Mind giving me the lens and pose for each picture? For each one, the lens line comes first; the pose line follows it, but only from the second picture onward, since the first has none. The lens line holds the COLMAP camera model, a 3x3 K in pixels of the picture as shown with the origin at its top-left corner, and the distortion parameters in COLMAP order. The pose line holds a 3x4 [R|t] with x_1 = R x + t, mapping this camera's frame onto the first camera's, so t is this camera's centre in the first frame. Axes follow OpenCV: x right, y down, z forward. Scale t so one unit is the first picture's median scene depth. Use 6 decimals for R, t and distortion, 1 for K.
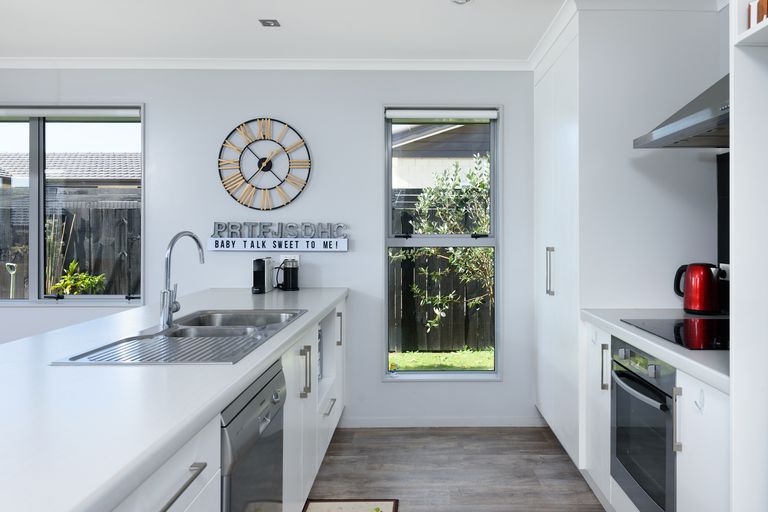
lens RADIAL K [[584.9, 0, 413.3], [0, 584.9, 231.1], [0, 0, 1]] dist [0.203941, -0.000887]
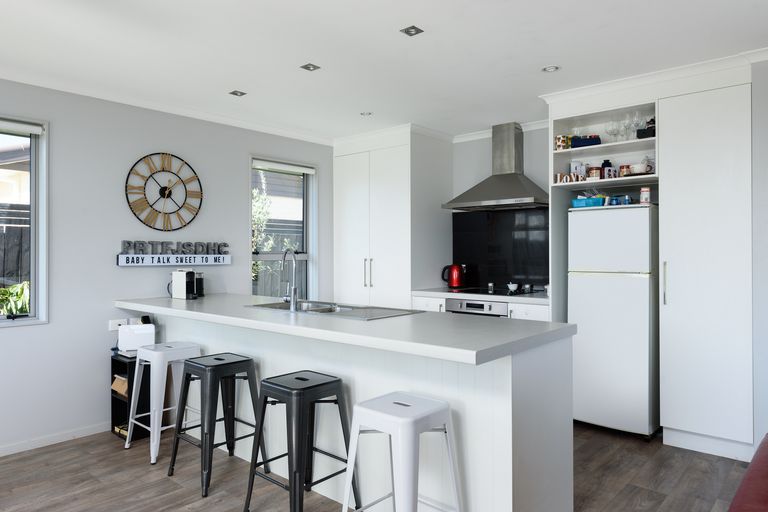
lens RADIAL K [[528.3, 0, 384.0], [0, 528.3, 256.0], [0, 0, 1]] dist [-0.007526, -0.004135]
pose [[0.664552, -0.006793, 0.747211, -0.745304], [-0.000255, 0.999957, 0.009317, 0.004471], [-0.747242, -0.006382, 0.664522, -0.019661]]
